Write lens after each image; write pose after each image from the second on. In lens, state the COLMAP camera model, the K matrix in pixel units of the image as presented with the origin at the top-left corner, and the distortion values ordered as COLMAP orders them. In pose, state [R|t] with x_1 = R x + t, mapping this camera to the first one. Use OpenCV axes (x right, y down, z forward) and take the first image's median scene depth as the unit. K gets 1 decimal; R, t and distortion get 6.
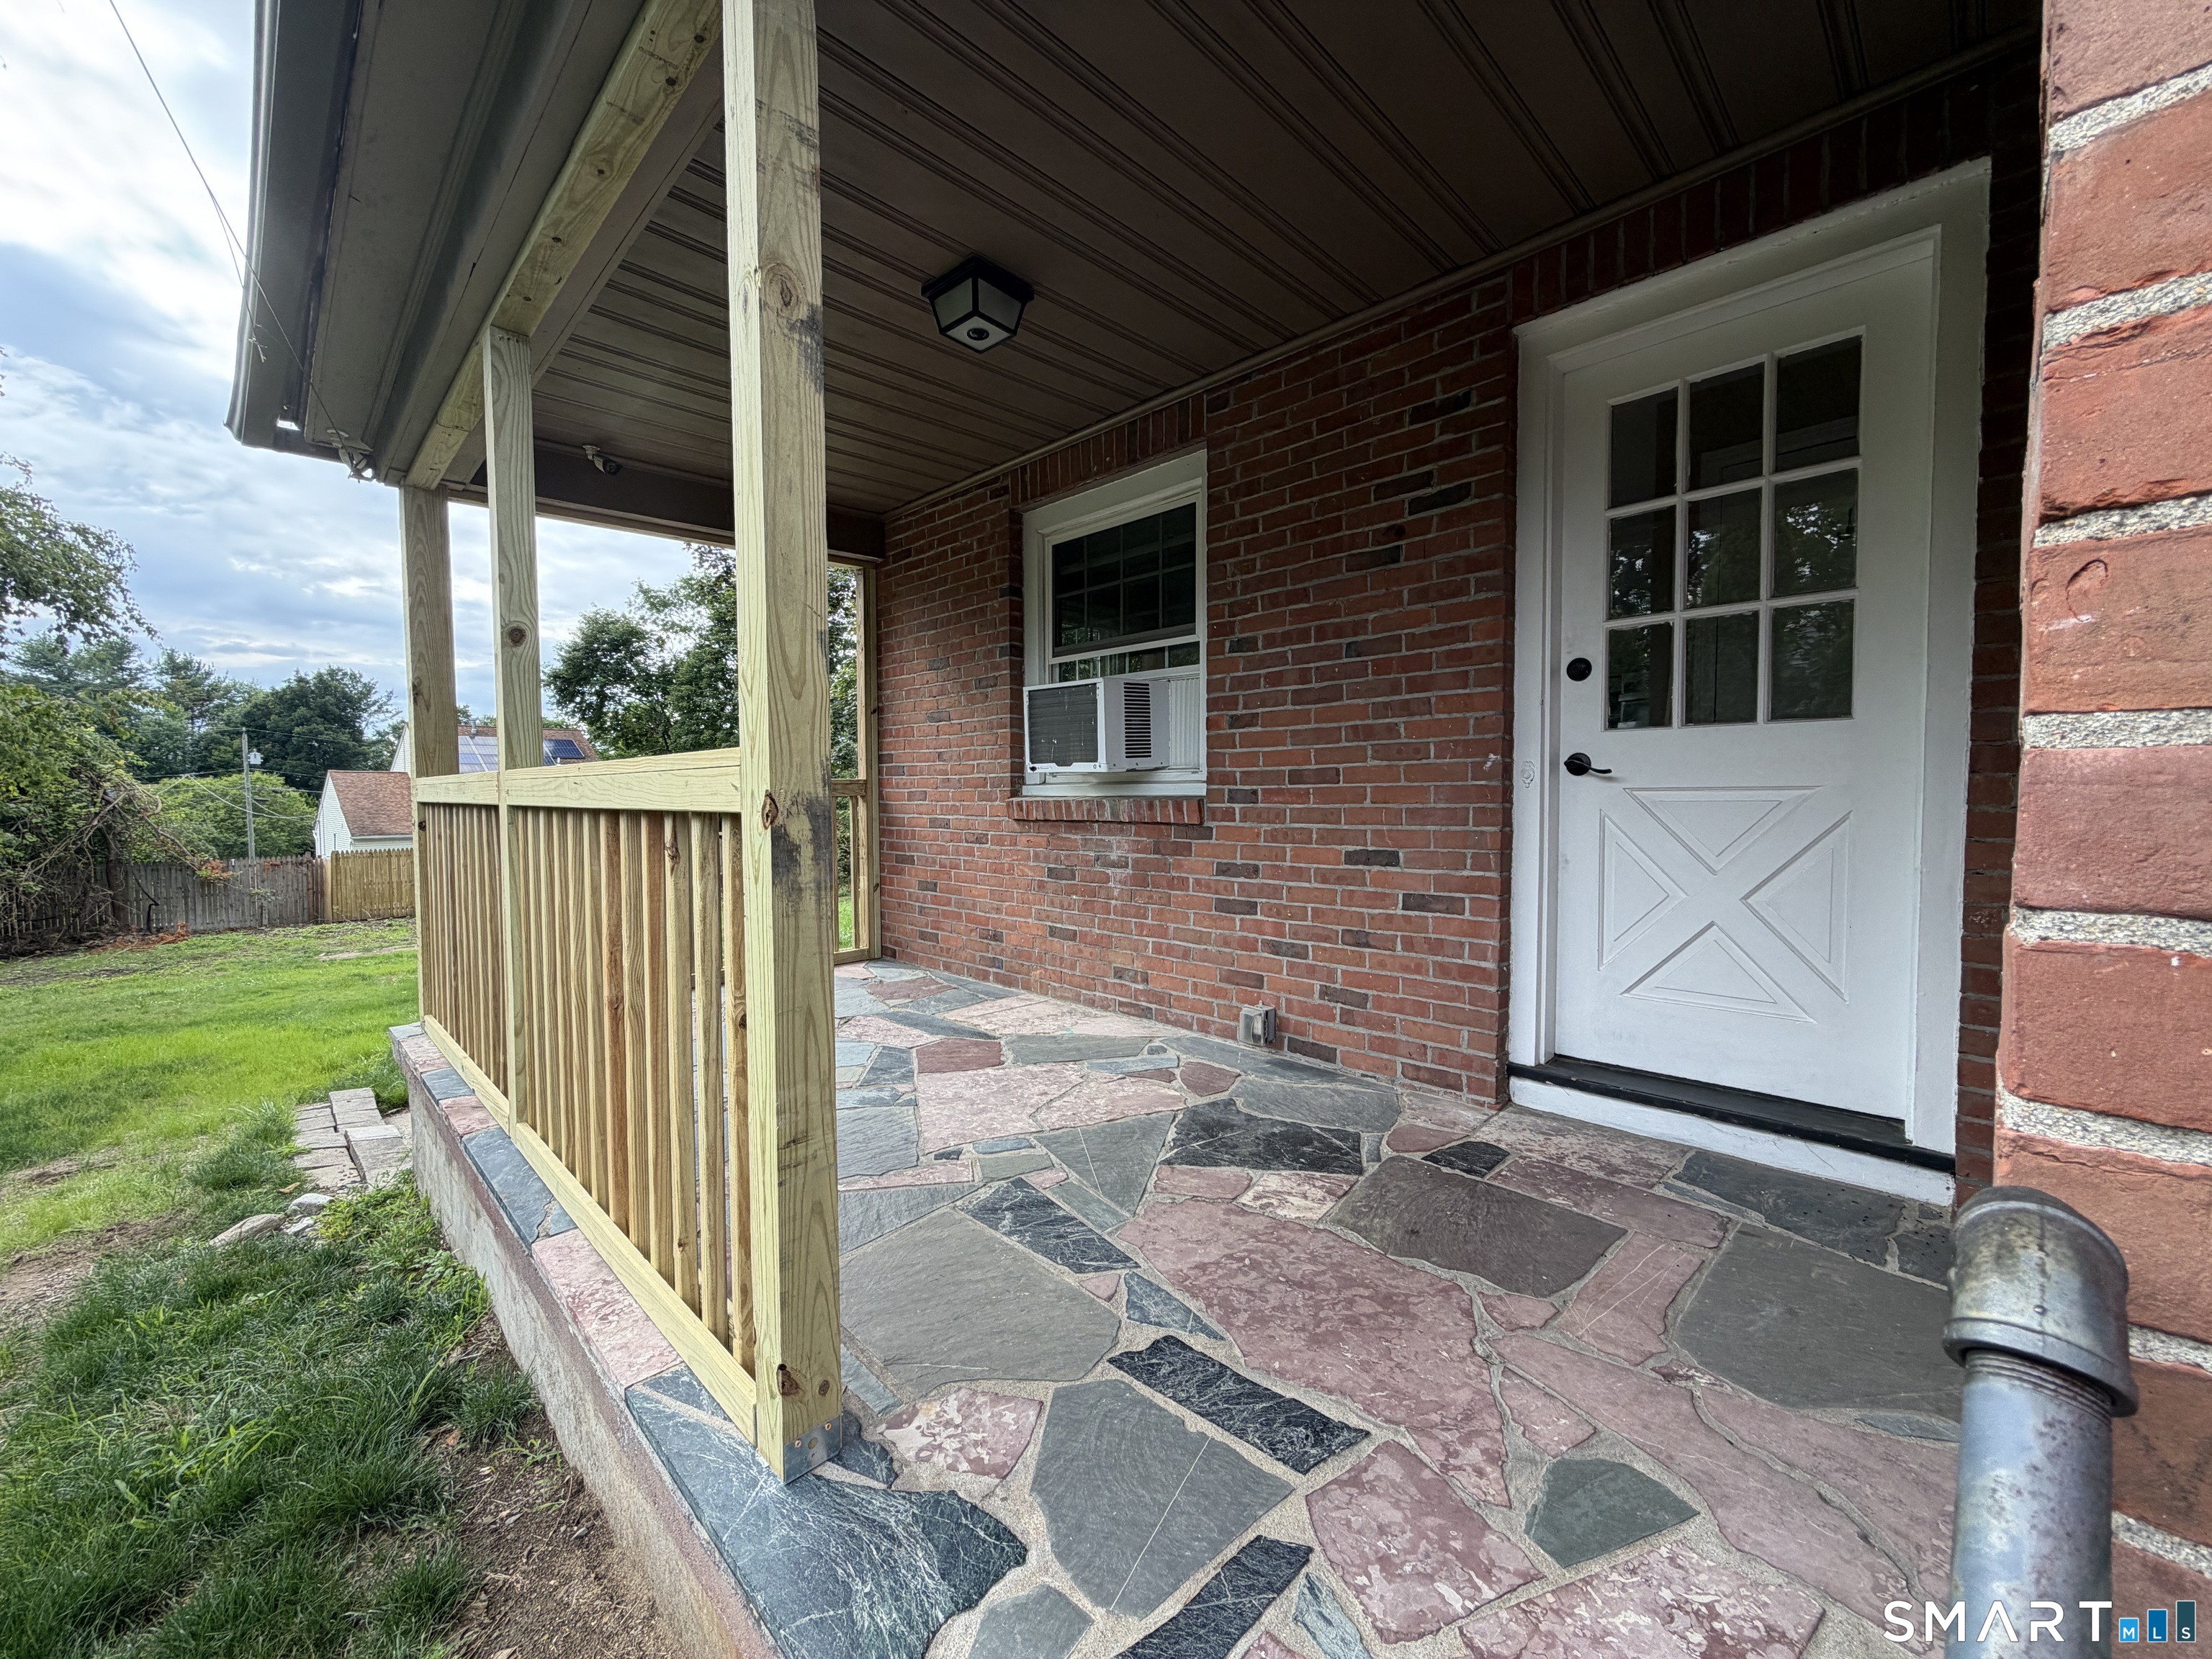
lens RADIAL K [[877.8, 0, 1106.0], [0, 877.8, 829.5], [0, 0, 1]] dist [0.000822, 0.000098]
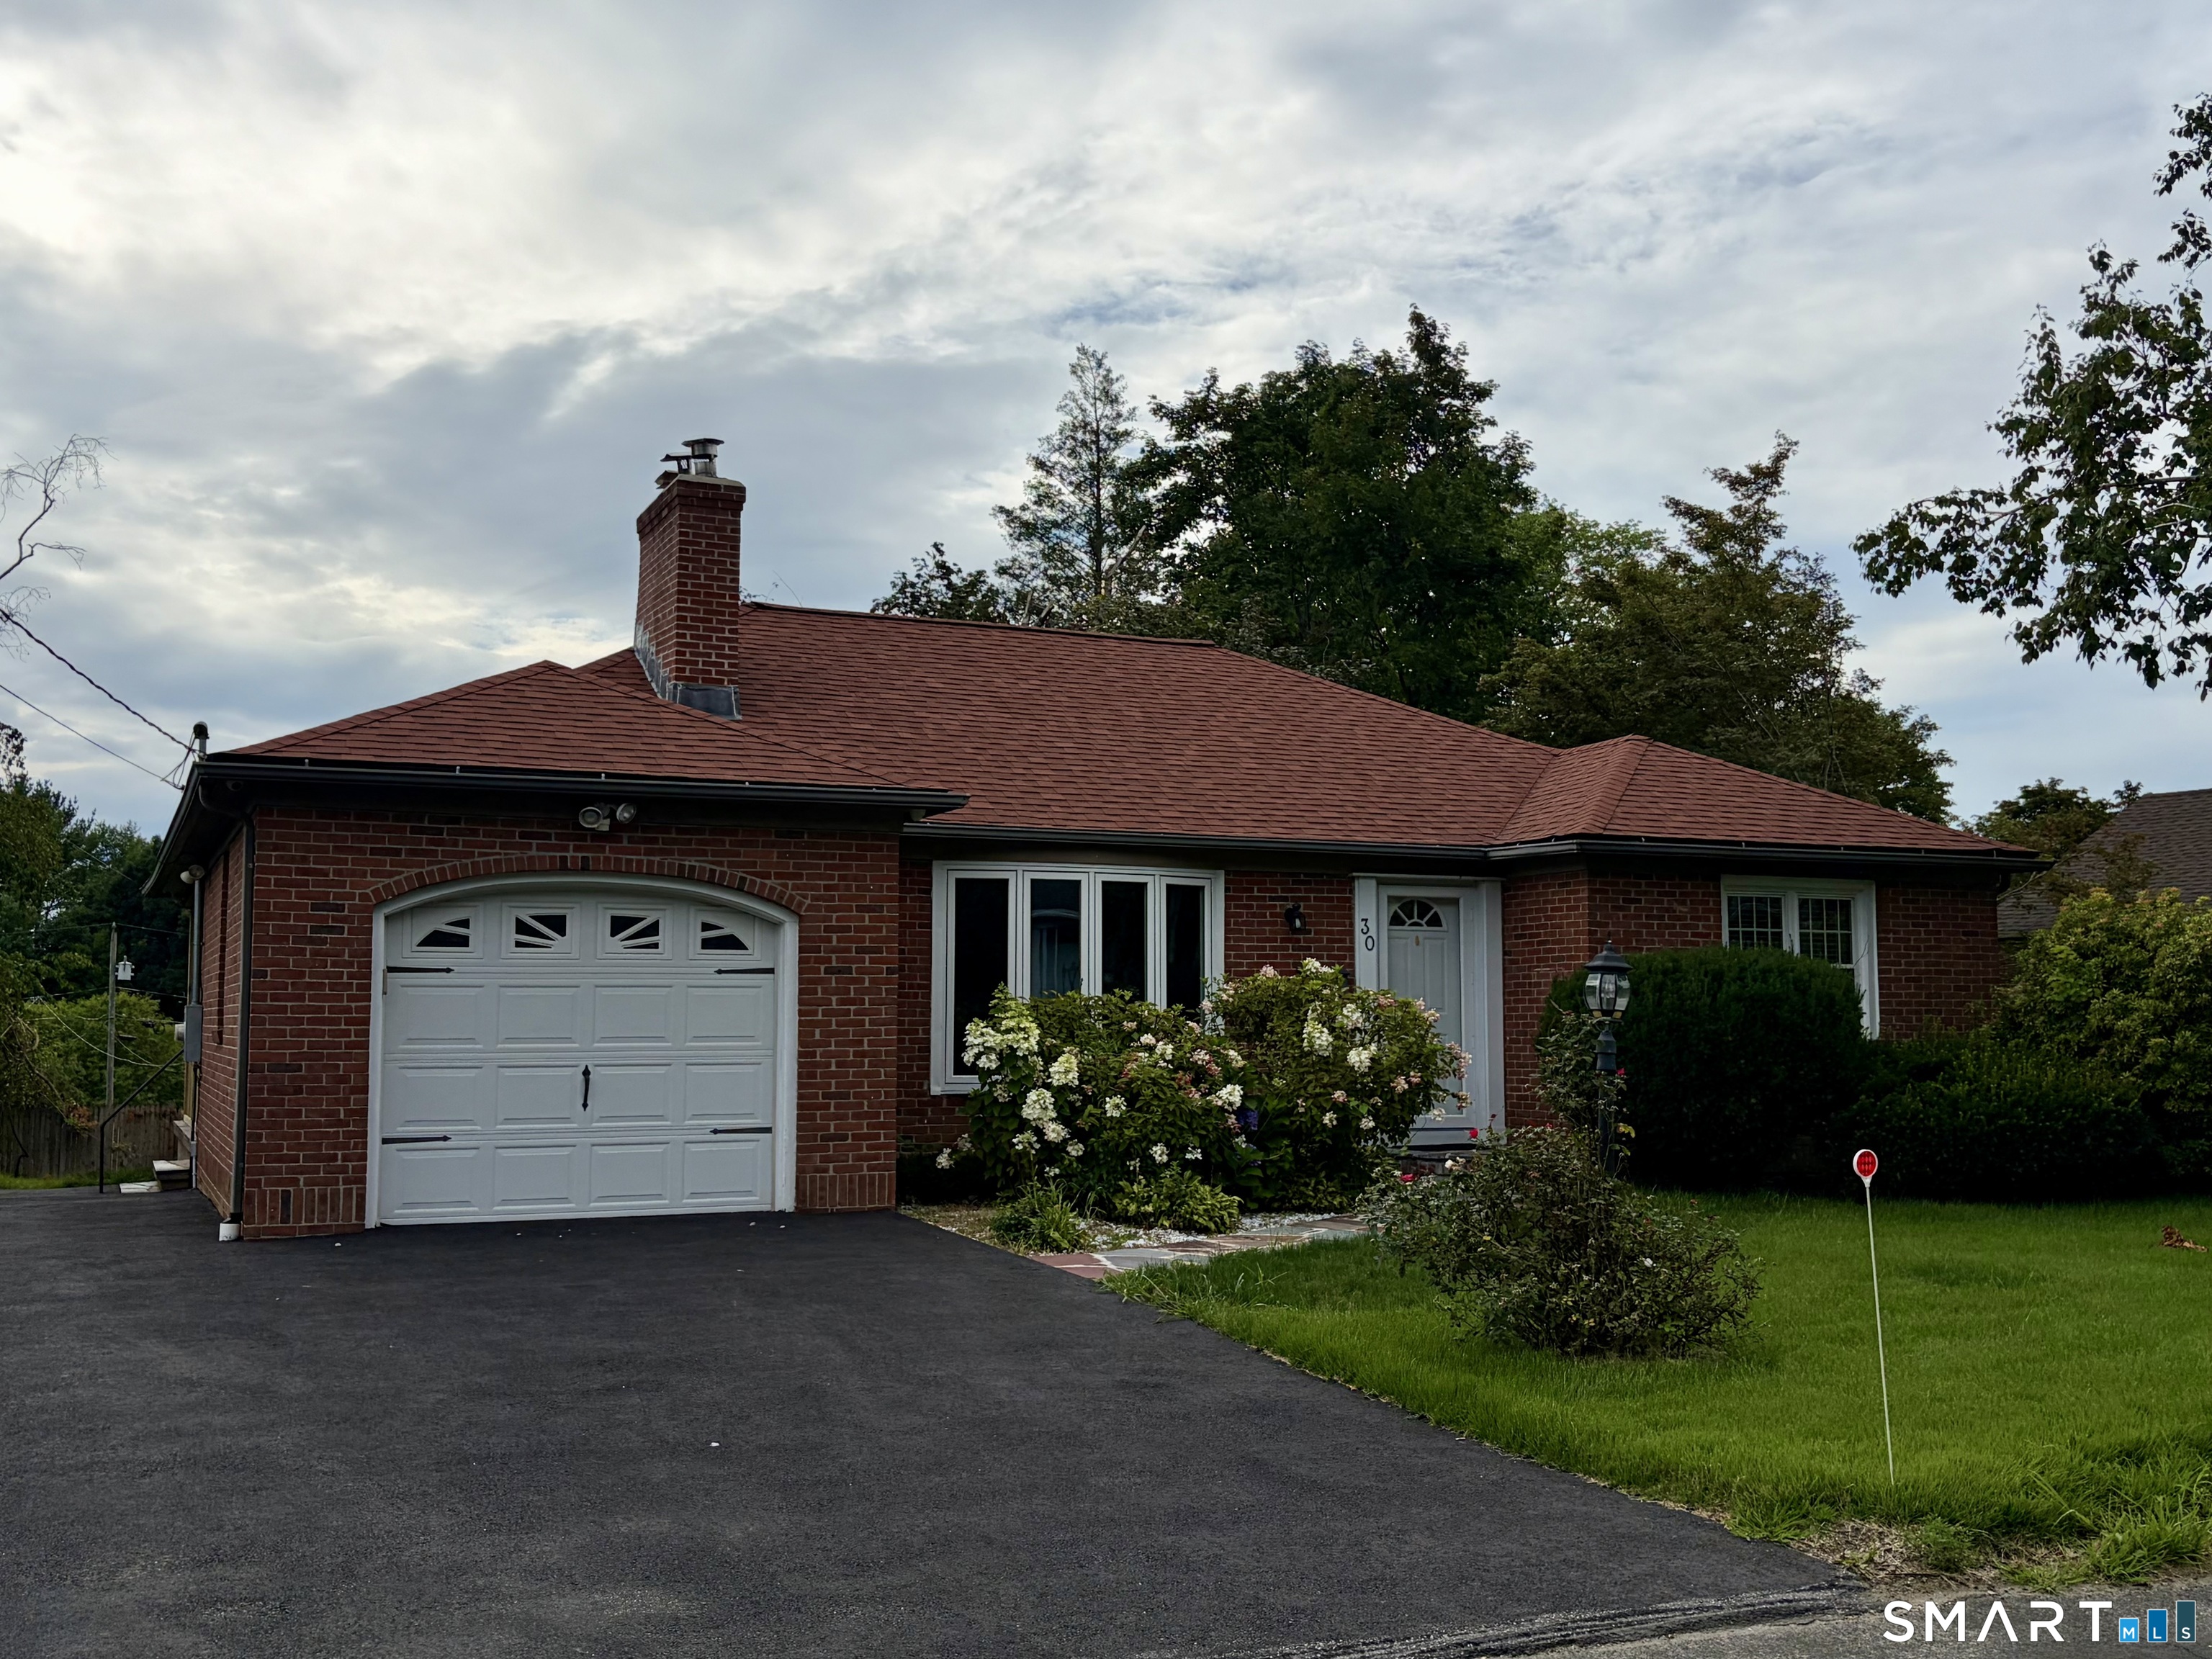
lens RADIAL K [[2243.8, 0, 1106.0], [0, 2243.8, 829.5], [0, 0, 1]] dist [0.207679, -0.586933]
pose [[0.935771, -0.023941, -0.351794, 0.218123], [-0.023093, 0.991389, -0.128896, 0.010877], [0.351851, 0.128742, 0.927161, -0.230739]]
